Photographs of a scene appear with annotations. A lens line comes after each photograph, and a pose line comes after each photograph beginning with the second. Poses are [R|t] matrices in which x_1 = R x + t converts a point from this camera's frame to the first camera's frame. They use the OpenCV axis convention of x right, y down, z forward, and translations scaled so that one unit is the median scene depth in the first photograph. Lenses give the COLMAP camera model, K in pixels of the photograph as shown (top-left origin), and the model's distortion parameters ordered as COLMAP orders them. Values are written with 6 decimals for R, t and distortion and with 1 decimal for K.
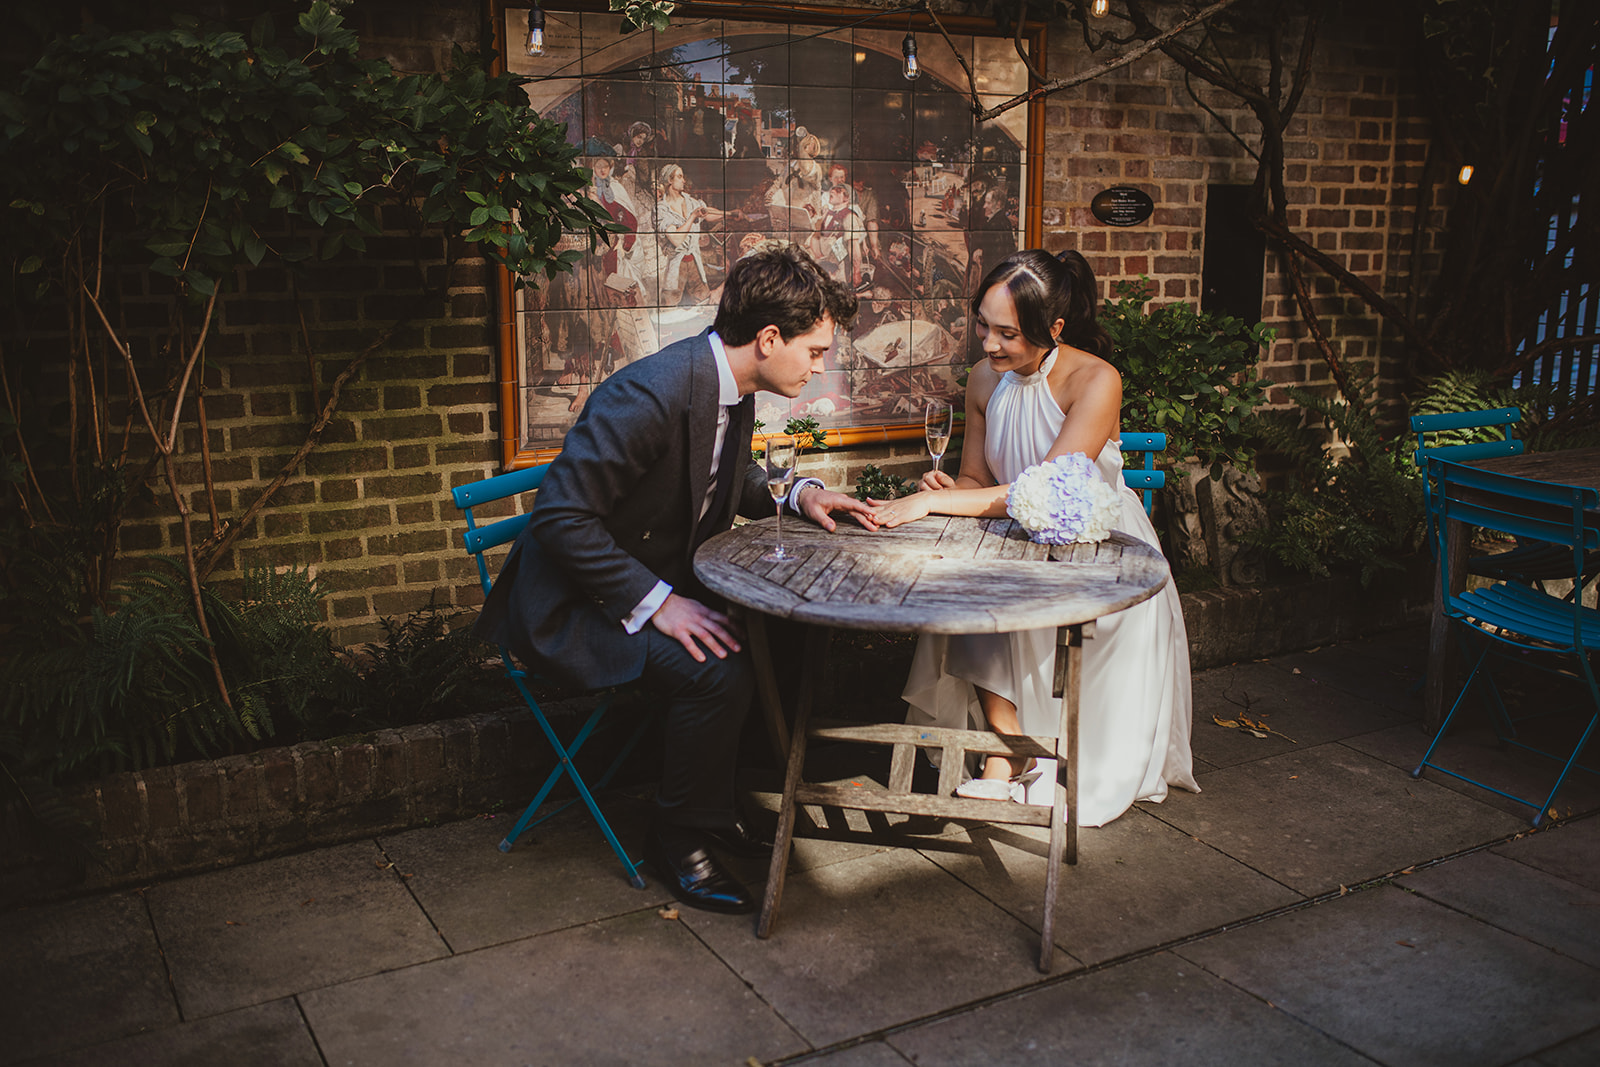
lens RADIAL K [[1580.1, 0, 802.7], [0, 1580.1, 560.5], [0, 0, 1]] dist [-0.042879, 0.006131]
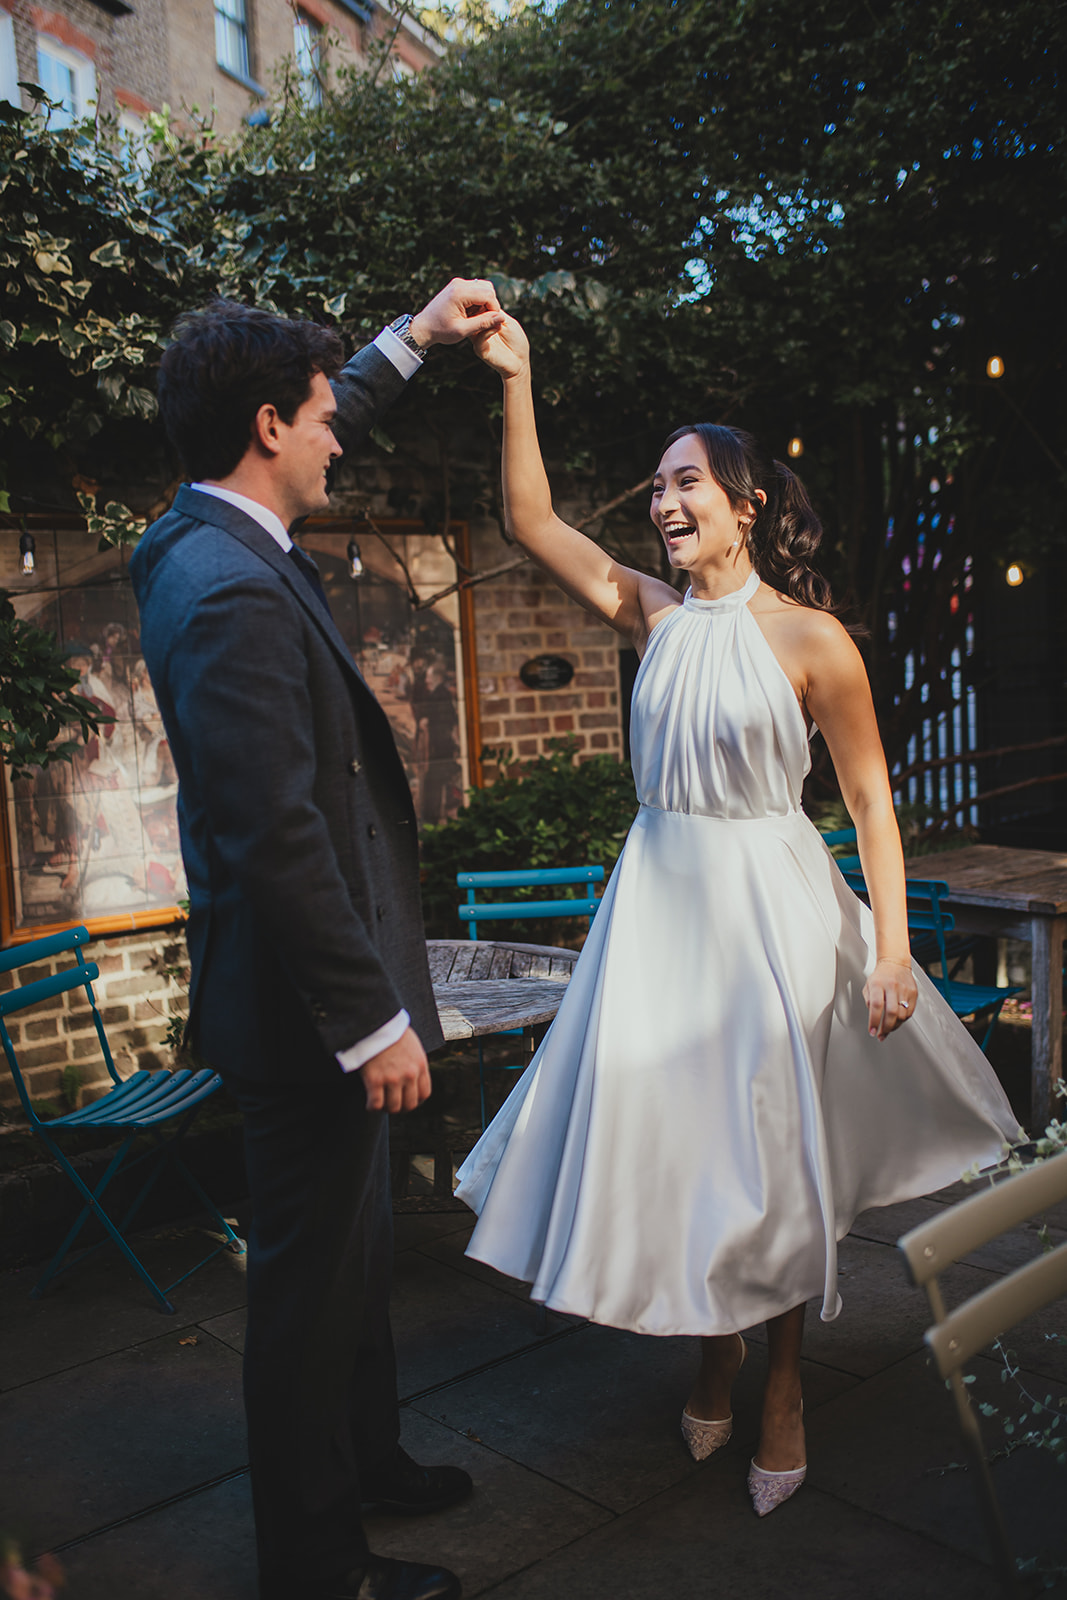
lens RADIAL K [[1600.4, 0, 530.3], [0, 1600.4, 711.3], [0, 0, 1]] dist [-0.027936, -0.001407]
pose [[0.981814, -0.057716, 0.180857, -0.020662], [0.091878, 0.978124, -0.186632, 0.017735], [-0.166129, 0.199855, 0.965639, -0.115794]]
